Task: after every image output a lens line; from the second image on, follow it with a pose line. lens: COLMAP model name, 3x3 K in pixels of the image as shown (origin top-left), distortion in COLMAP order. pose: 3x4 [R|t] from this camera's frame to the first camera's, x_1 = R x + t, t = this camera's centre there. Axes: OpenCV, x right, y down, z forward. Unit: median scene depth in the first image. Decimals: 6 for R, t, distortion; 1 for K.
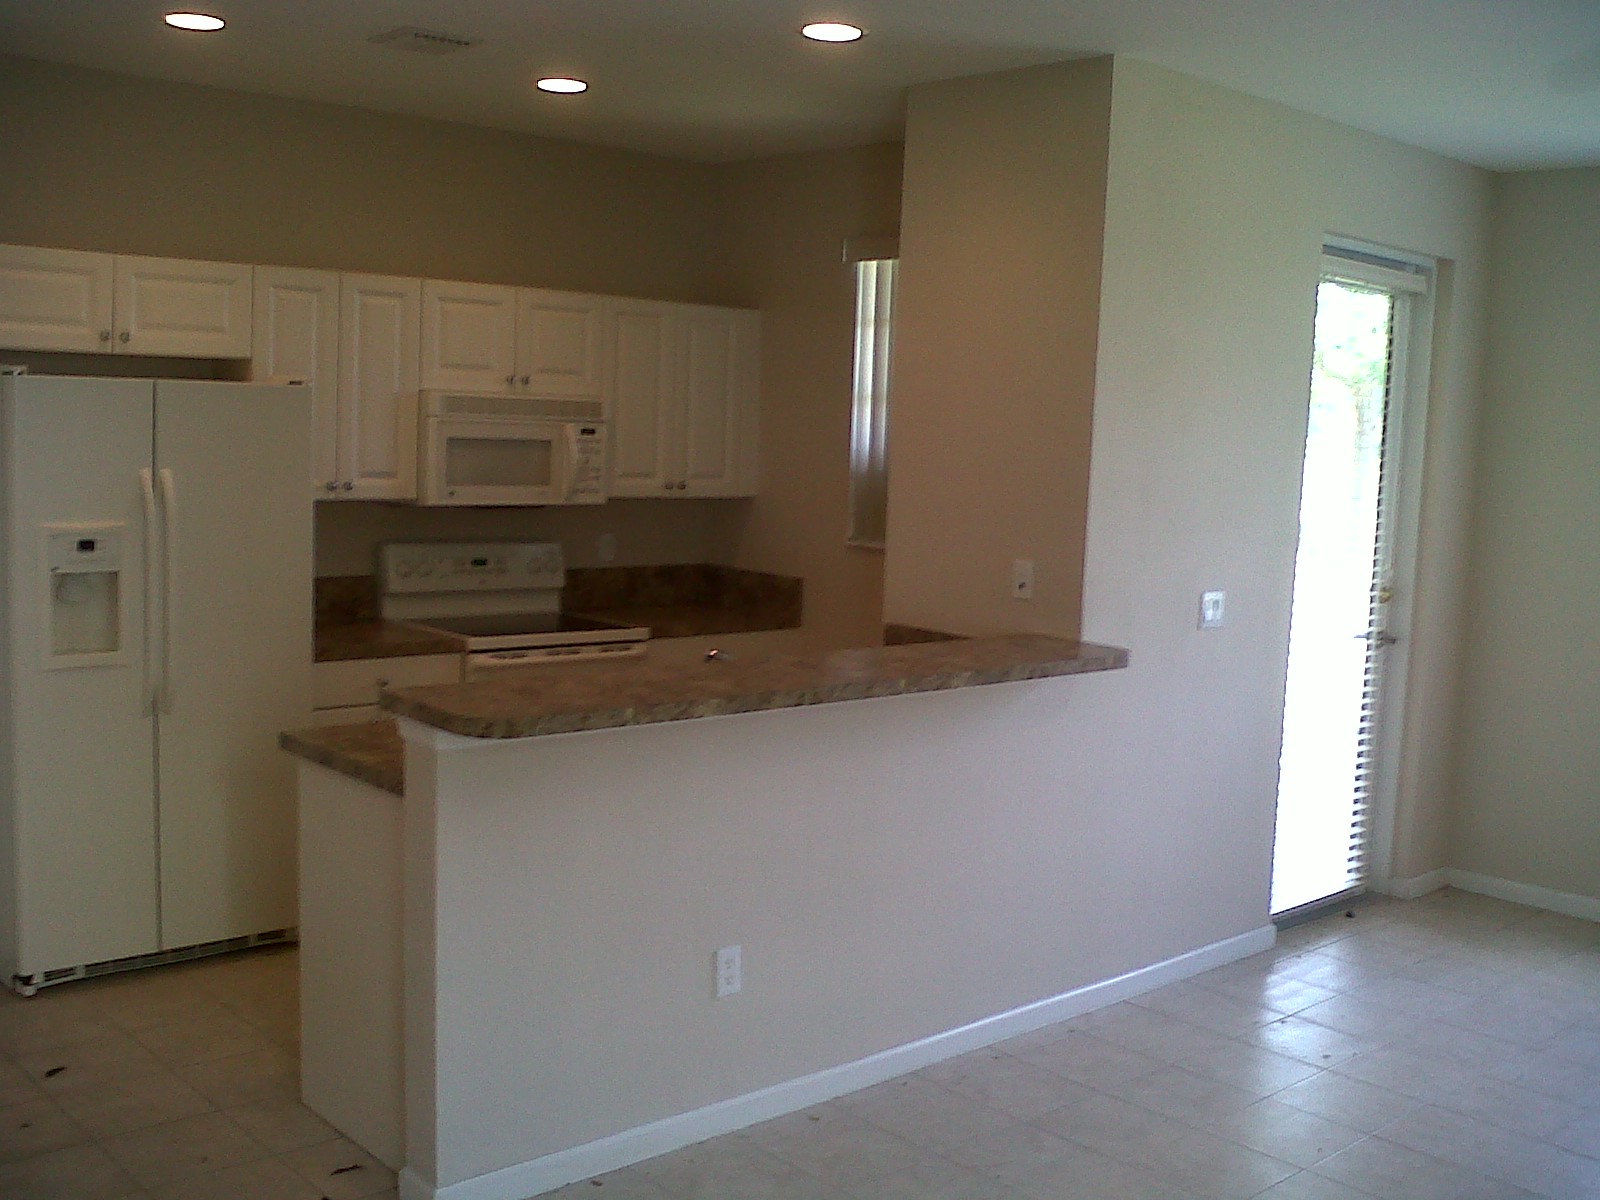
lens RADIAL K [[1650.5, 0, 826.5], [0, 1650.5, 618.9], [0, 0, 1]] dist [-0.090281, 0.000000]
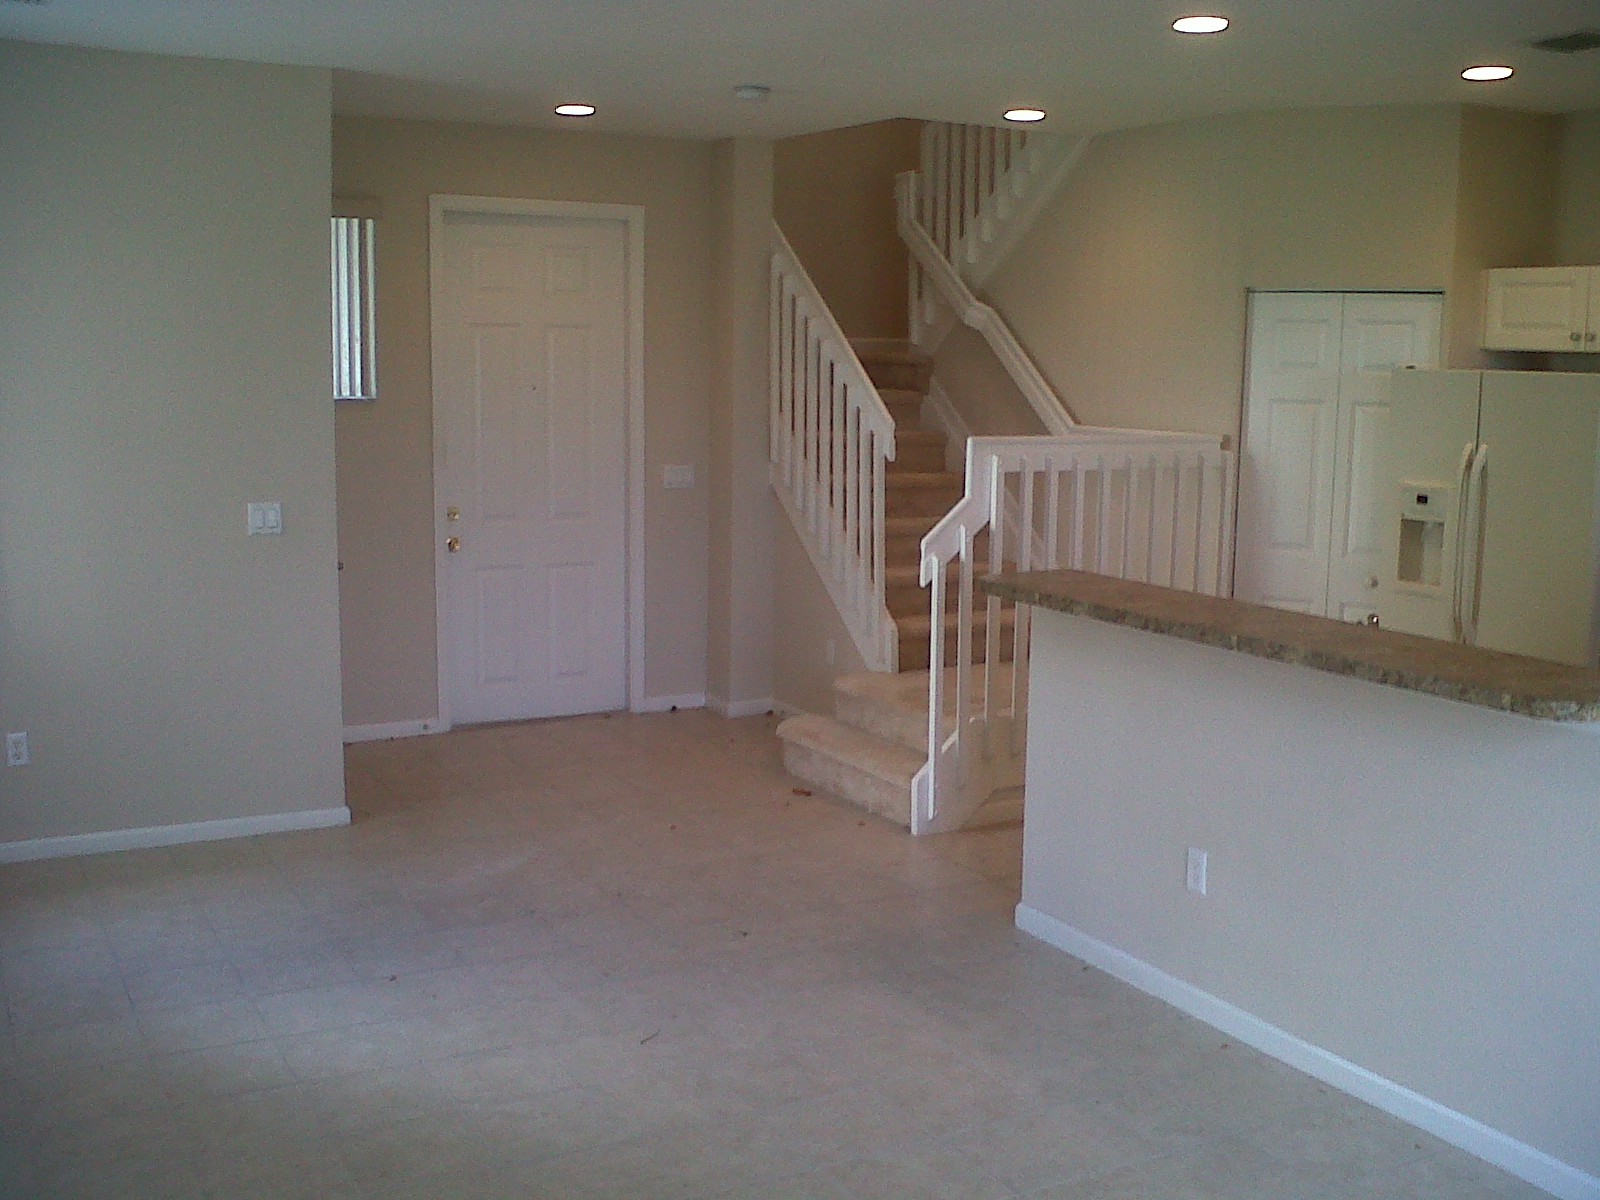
lens RADIAL K [[1650.5, 0, 808.1], [0, 1650.5, 604.6], [0, 0, 1]] dist [-0.090281, 0.000000]
pose [[-0.225879, 0.103274, -0.968666, 0.731704], [-0.141250, 0.980384, 0.137461, -0.057108], [0.963861, 0.167873, -0.206861, 0.637928]]
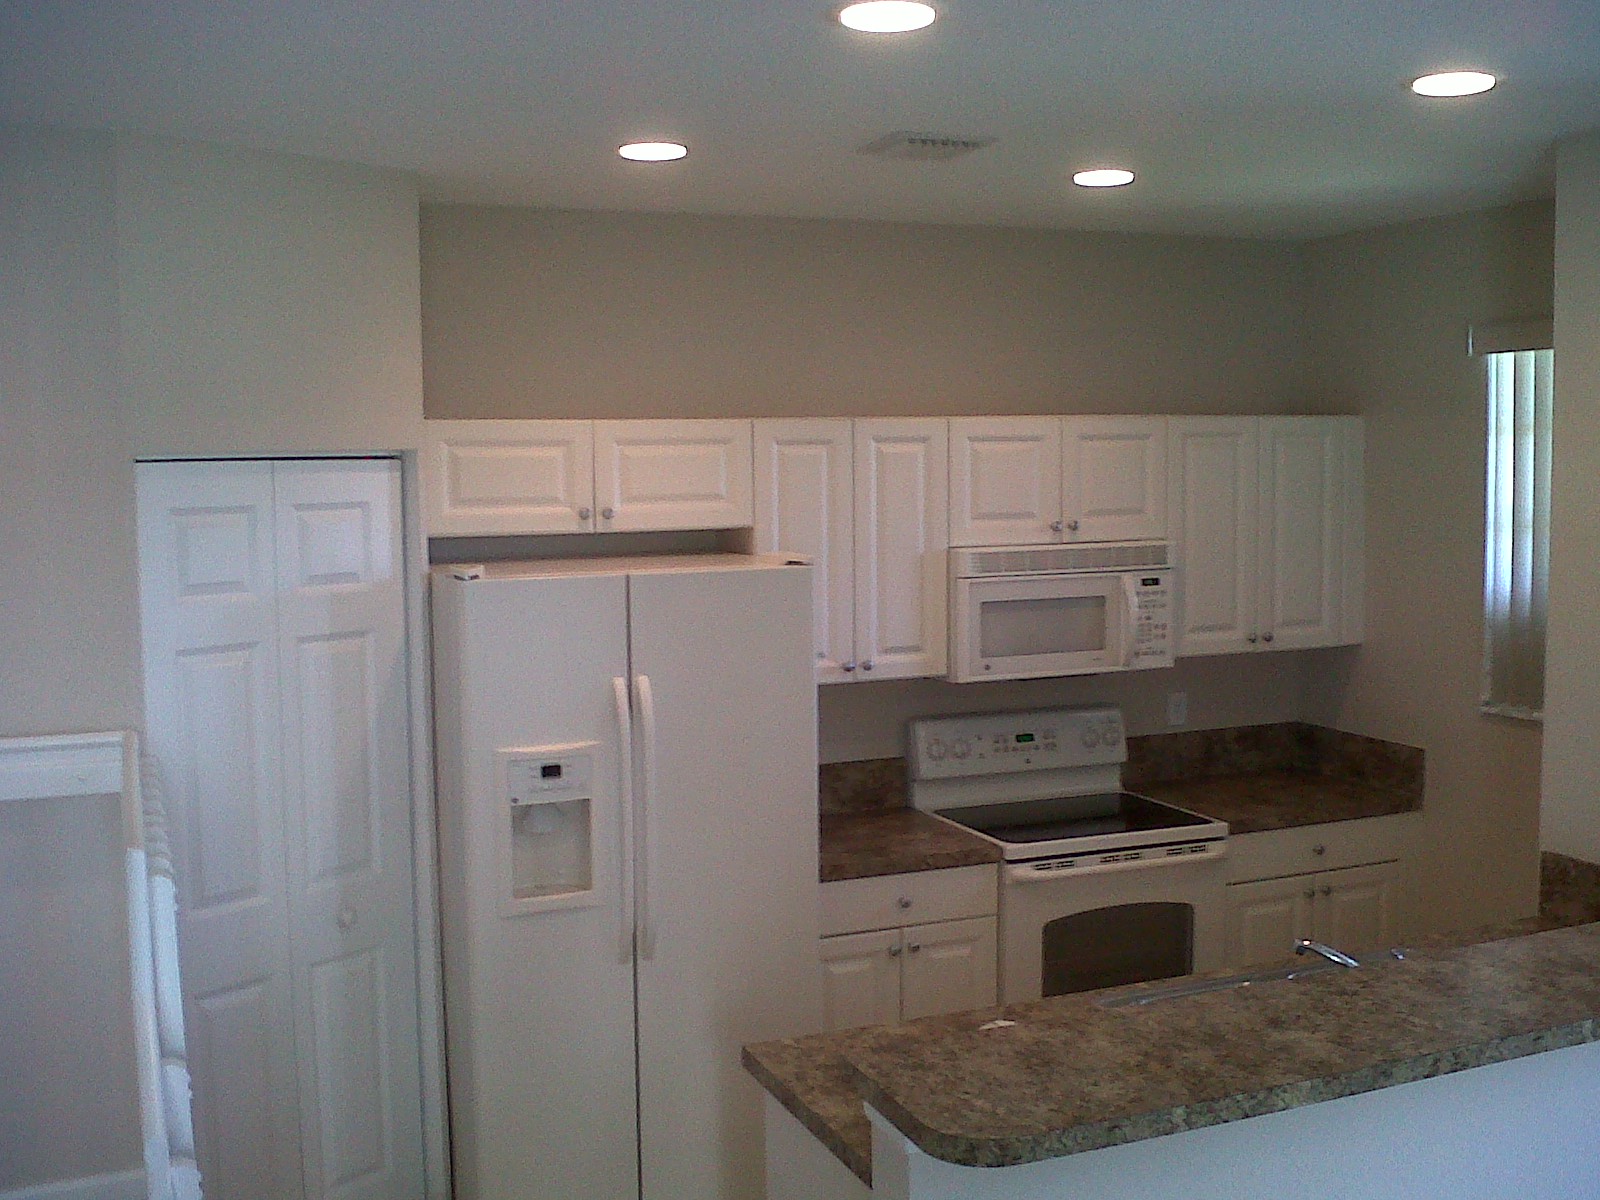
lens RADIAL K [[1650.5, 0, 811.3], [0, 1650.5, 611.4], [0, 0, 1]] dist [-0.090281, 0.000000]
pose [[0.933482, -0.019975, -0.358068, -0.008911], [0.008235, 0.999378, -0.034283, -0.078243], [0.358530, 0.029054, 0.933066, 0.179113]]
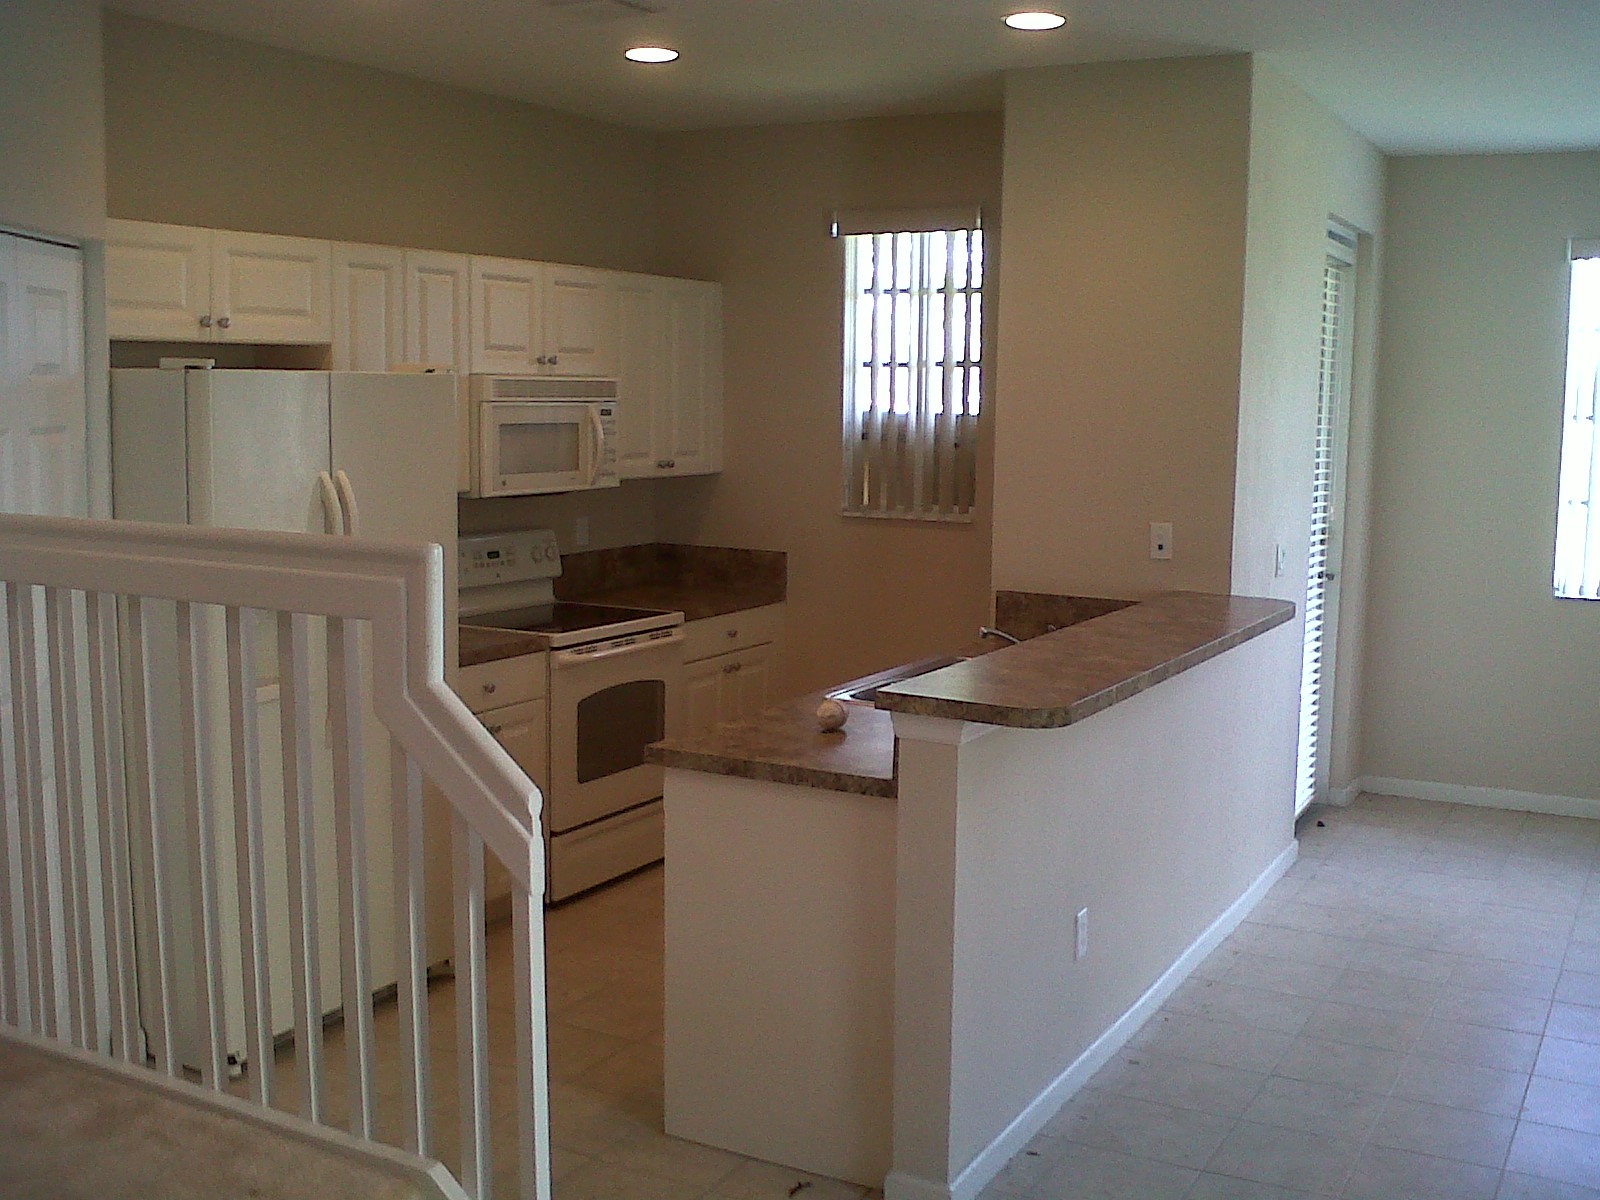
lens RADIAL K [[1650.5, 0, 815.5], [0, 1650.5, 617.0], [0, 0, 1]] dist [-0.090281, 0.000000]
pose [[0.949514, -0.069644, 0.305898, -0.358547], [0.062055, 0.997477, 0.034476, -0.021596], [-0.307527, -0.013753, 0.951440, 0.047152]]
